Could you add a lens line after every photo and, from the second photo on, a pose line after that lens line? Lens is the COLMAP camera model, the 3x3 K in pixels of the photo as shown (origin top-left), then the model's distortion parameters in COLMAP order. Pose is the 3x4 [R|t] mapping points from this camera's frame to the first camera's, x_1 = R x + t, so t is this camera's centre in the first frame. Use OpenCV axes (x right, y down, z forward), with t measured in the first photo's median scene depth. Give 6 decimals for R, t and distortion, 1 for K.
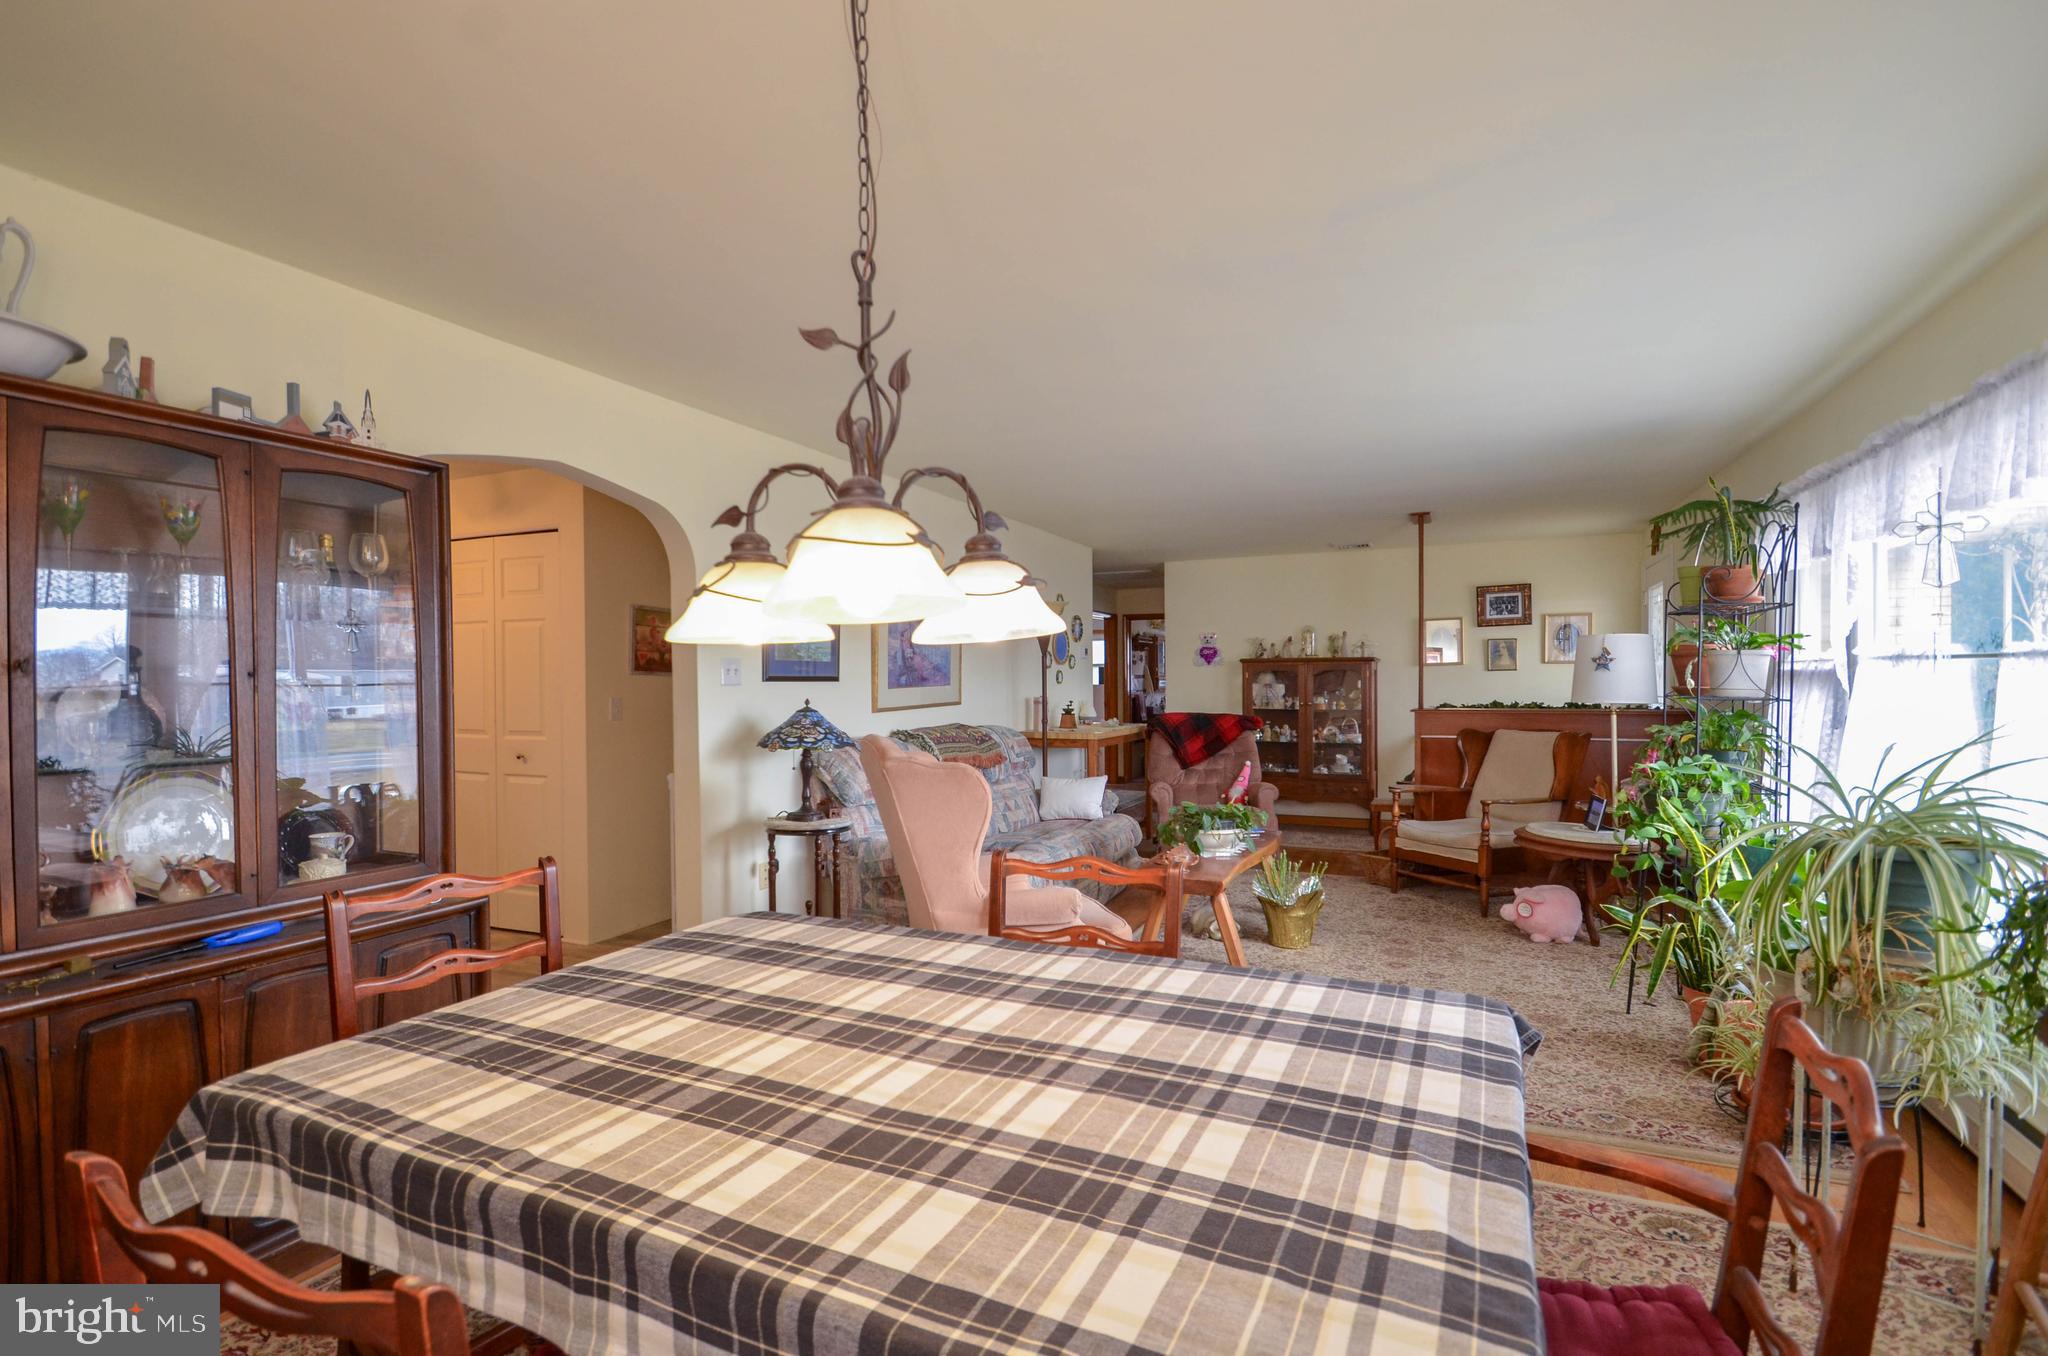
lens RADIAL K [[918.7, 0, 1026.8], [0, 918.7, 696.5], [0, 0, 1]] dist [0.009554, -0.010038]
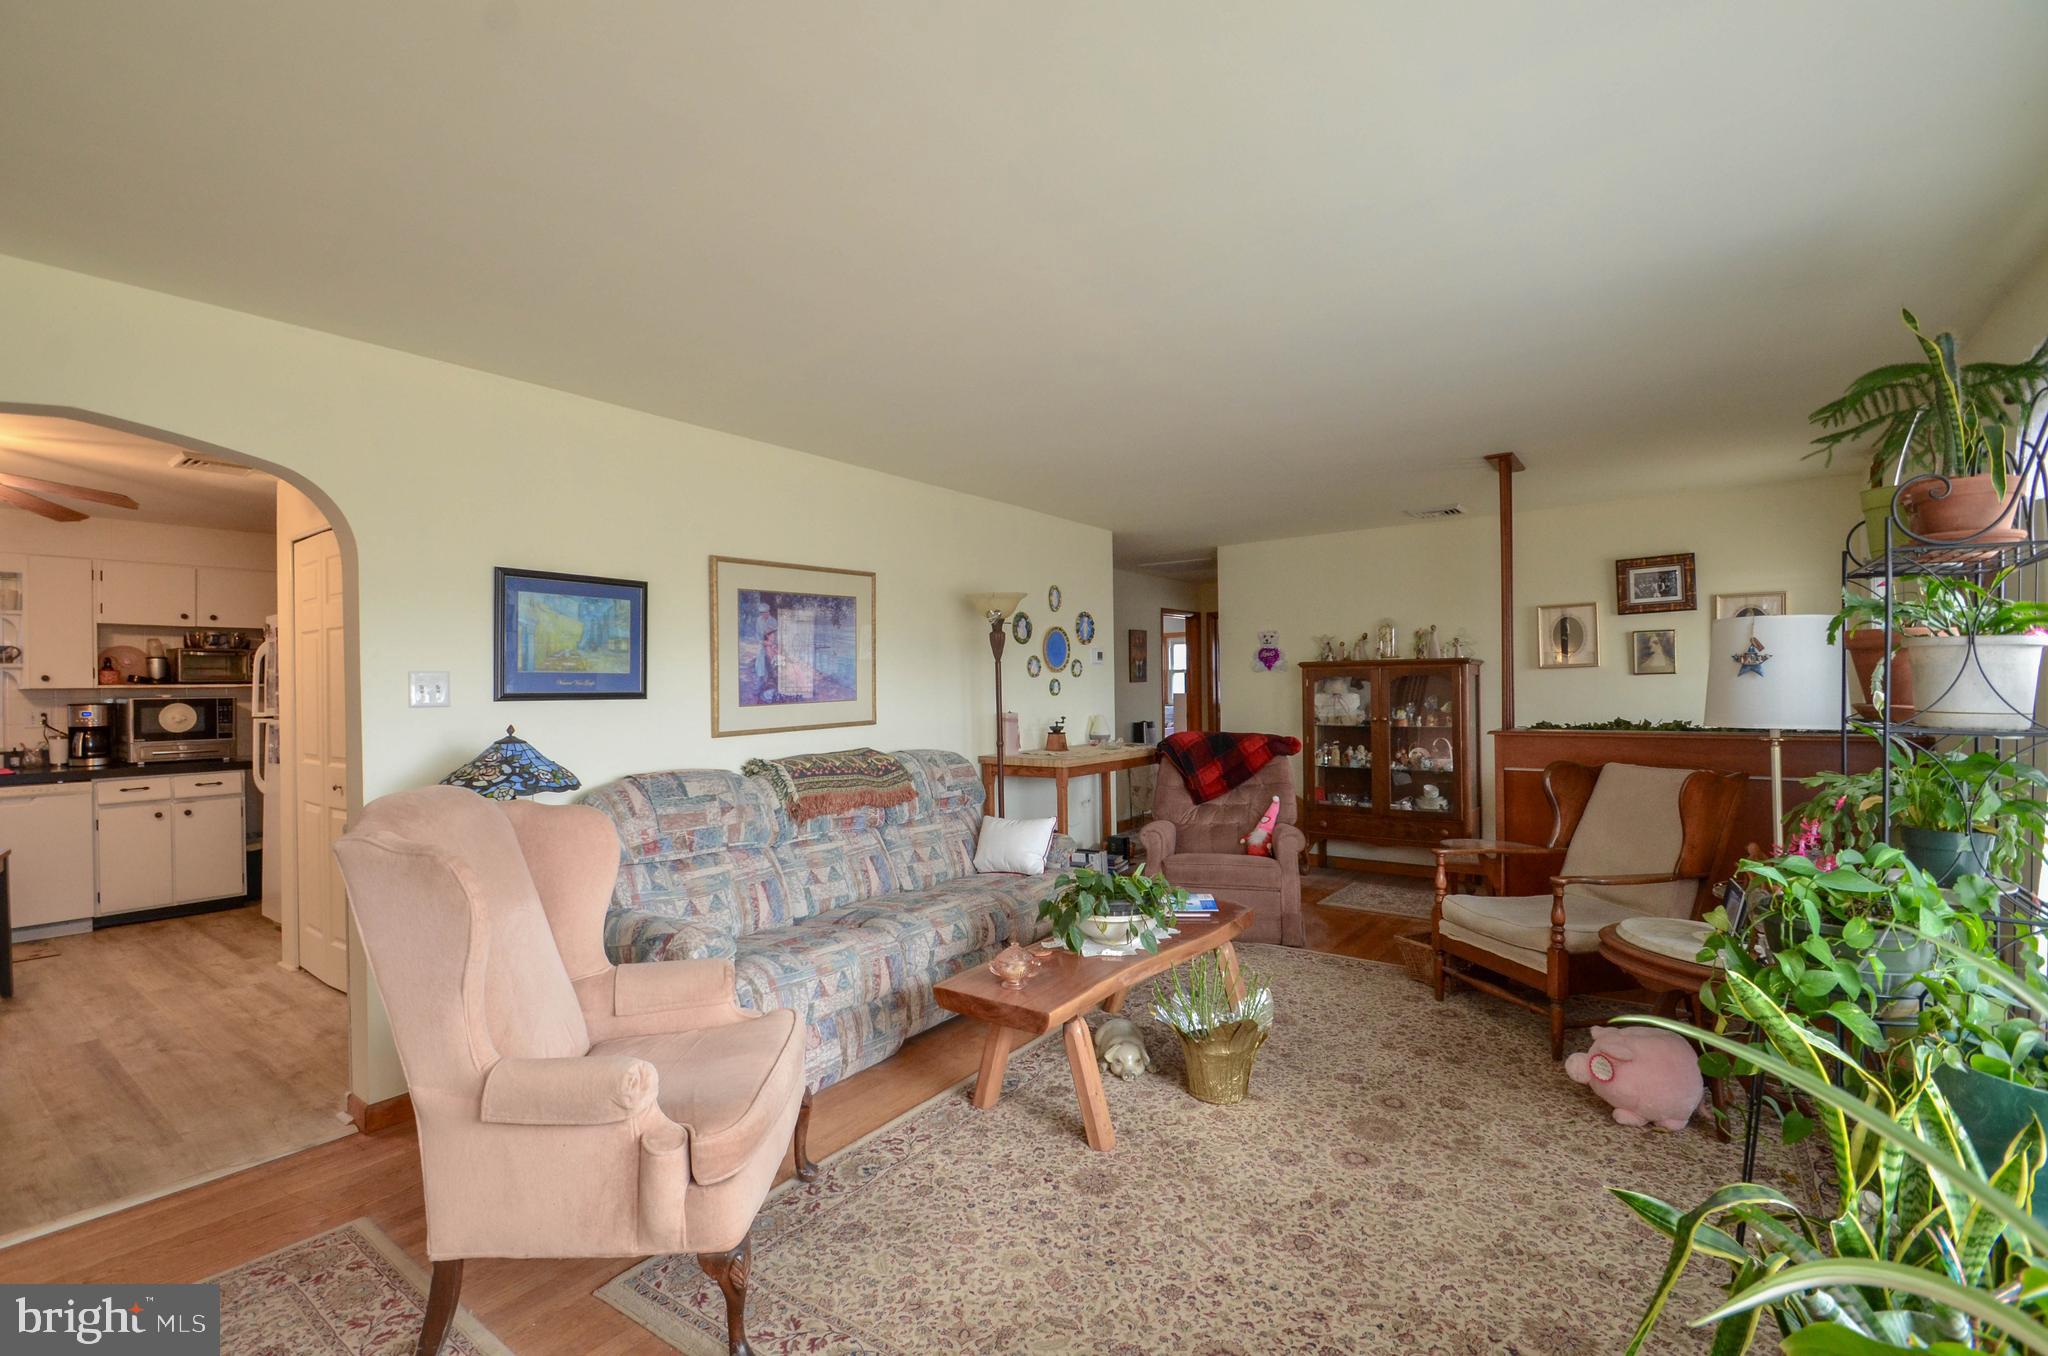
lens RADIAL K [[918.7, 0, 1034.0], [0, 918.7, 684.4], [0, 0, 1]] dist [0.009554, -0.010038]
pose [[0.982251, -0.007947, -0.187401, 0.223900], [0.004268, 0.999790, -0.020025, -0.009729], [0.187521, 0.018870, 0.982079, 0.252688]]
